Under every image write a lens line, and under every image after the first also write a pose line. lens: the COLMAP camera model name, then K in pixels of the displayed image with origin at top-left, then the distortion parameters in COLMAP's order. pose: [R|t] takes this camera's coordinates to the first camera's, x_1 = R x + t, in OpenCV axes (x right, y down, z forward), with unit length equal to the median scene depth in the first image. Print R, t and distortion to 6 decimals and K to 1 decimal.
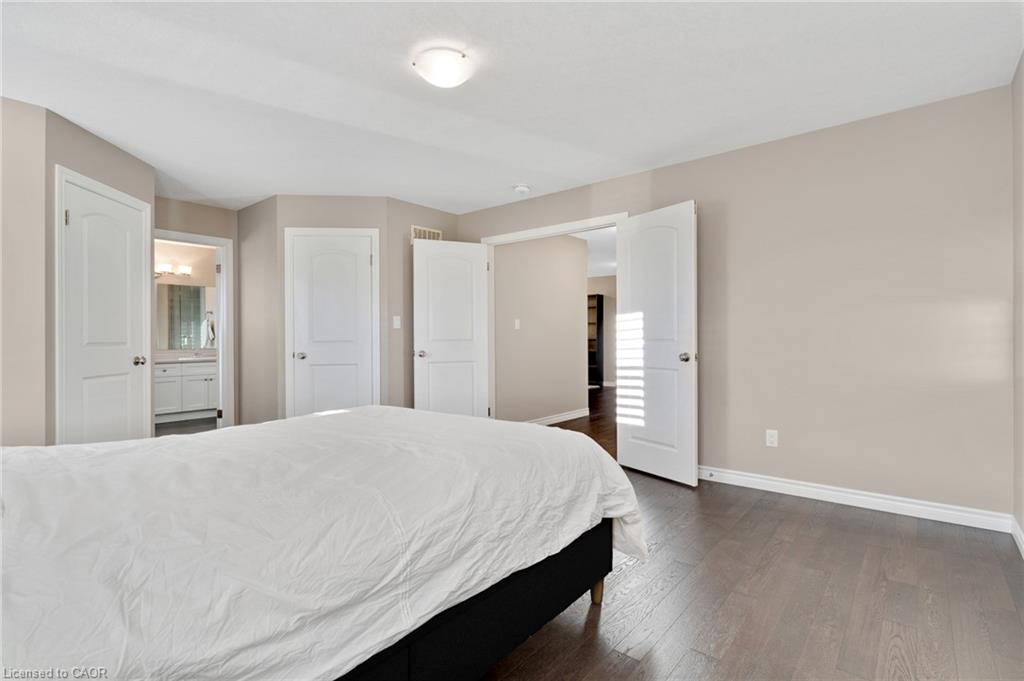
lens RADIAL K [[490.8, 0, 512.5], [0, 490.8, 337.0], [0, 0, 1]] dist [0.006622, -0.000234]
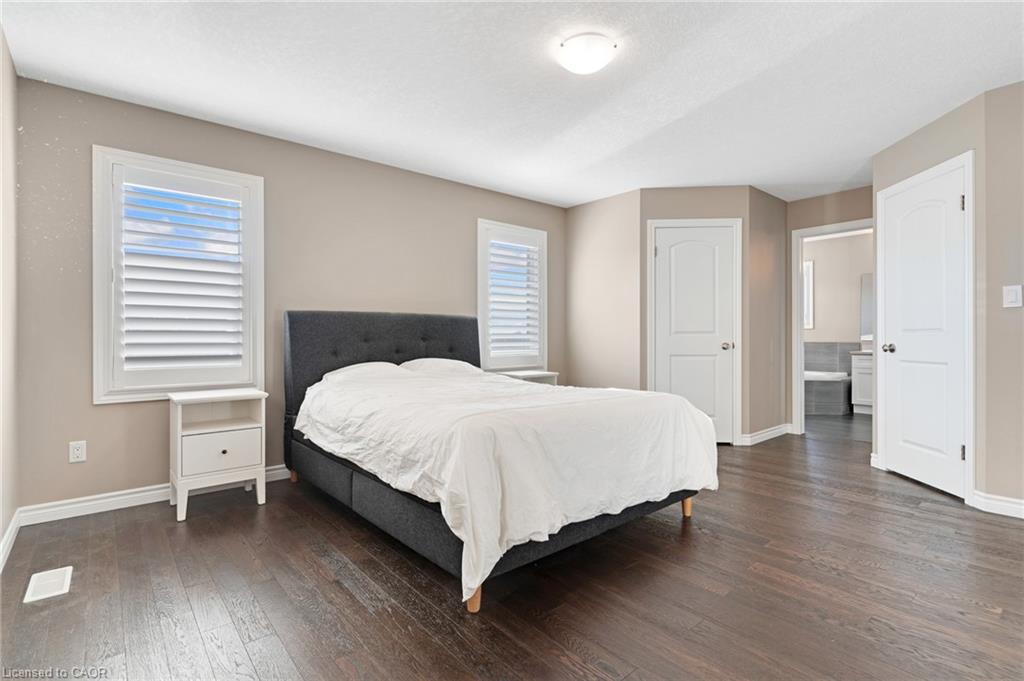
lens RADIAL K [[490.8, 0, 512.5], [0, 490.8, 337.0], [0, 0, 1]] dist [0.006622, -0.000234]
pose [[-0.172044, 0.006142, -0.985070, 0.596750], [0.005841, 0.999969, 0.005215, 0.015563], [0.985072, -0.004857, -0.172074, 0.695988]]
